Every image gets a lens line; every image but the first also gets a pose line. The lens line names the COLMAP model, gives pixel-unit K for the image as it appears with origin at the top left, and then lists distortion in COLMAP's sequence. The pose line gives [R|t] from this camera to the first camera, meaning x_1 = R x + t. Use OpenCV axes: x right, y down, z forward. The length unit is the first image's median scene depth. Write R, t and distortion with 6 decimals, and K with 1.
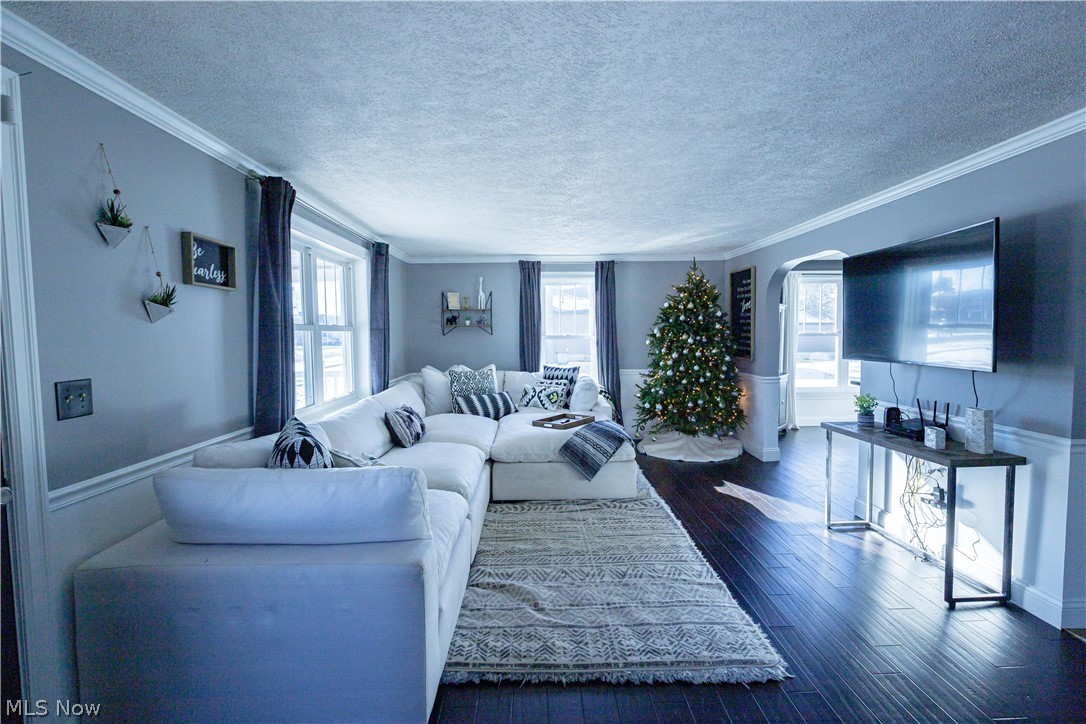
lens RADIAL K [[513.8, 0, 542.2], [0, 513.8, 361.7], [0, 0, 1]] dist [-0.000260, -0.000143]
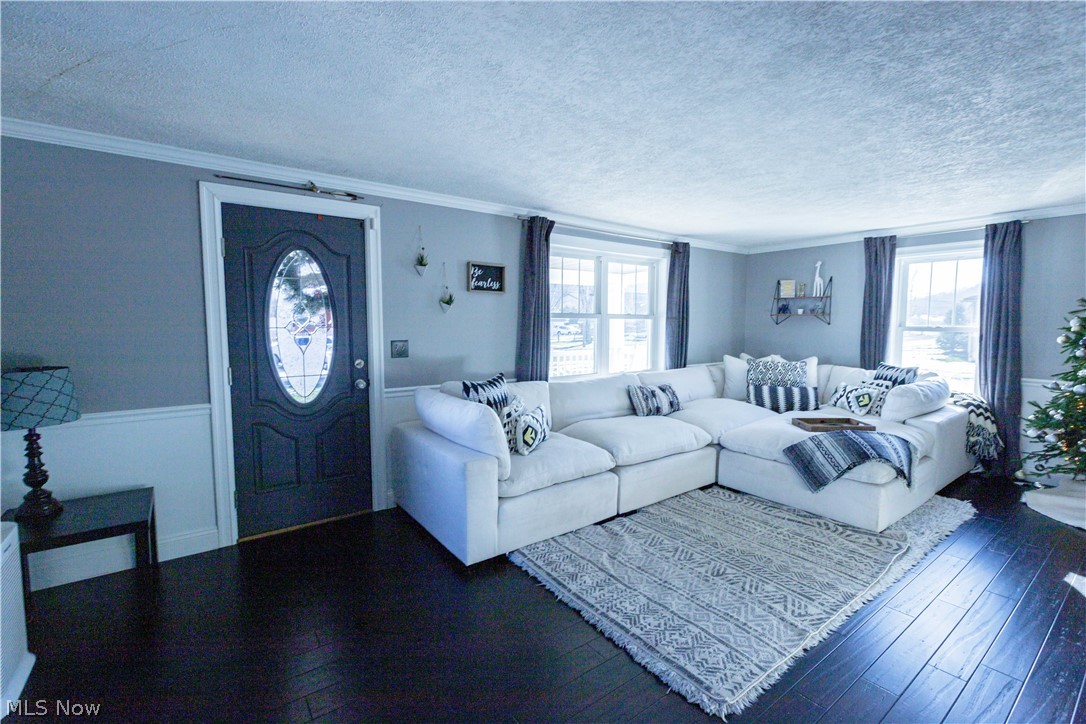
lens RADIAL K [[499.7, 0, 544.9], [0, 499.7, 361.8], [0, 0, 1]] dist [-0.001530, 0.000167]
pose [[0.557866, 0.076350, -0.826411, 0.634328], [-0.056856, 0.996936, 0.053723, -0.011445], [0.827981, 0.017016, 0.560498, 0.176207]]
